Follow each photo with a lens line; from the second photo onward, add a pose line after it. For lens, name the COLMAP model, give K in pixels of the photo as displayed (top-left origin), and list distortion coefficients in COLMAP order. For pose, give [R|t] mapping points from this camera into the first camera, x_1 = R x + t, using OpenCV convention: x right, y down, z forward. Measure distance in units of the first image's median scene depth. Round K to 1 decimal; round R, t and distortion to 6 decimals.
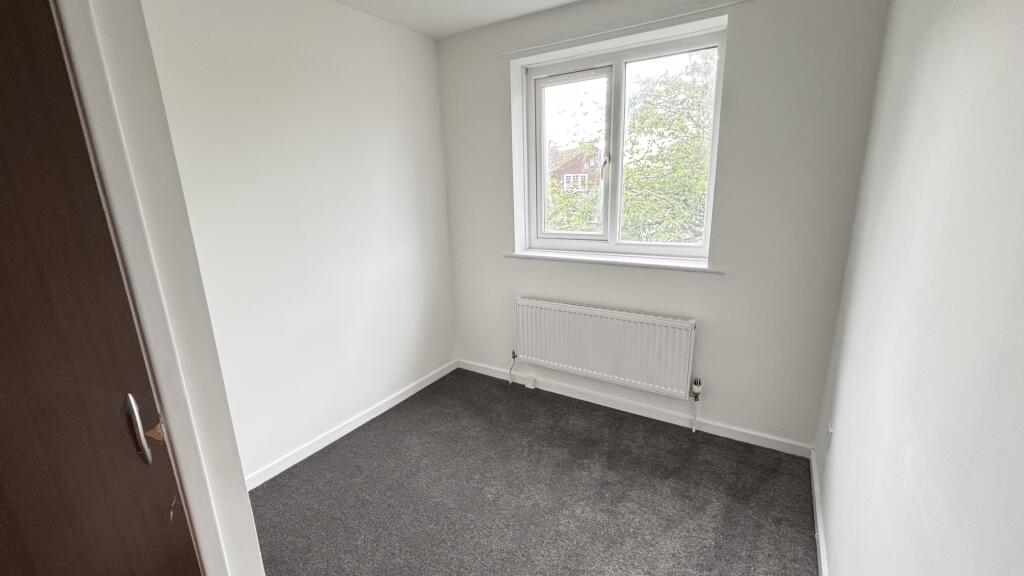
lens RADIAL K [[412.3, 0, 506.8], [0, 412.3, 285.7], [0, 0, 1]] dist [0.000008, -0.000104]
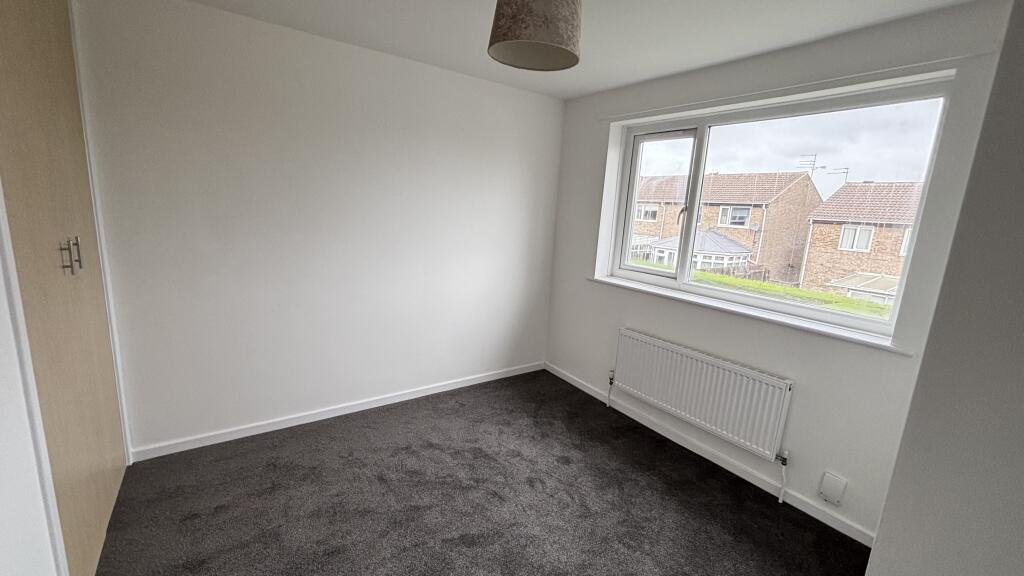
lens RADIAL K [[409.0, 0, 512.0], [0, 409.0, 288.0], [0, 0, 1]] dist [-0.052366, 0.000015]
pose [[0.908175, 0.162540, -0.385744, 0.246249], [-0.188852, 0.981515, -0.031045, 0.029070], [0.373567, 0.101043, 0.922083, -0.150921]]
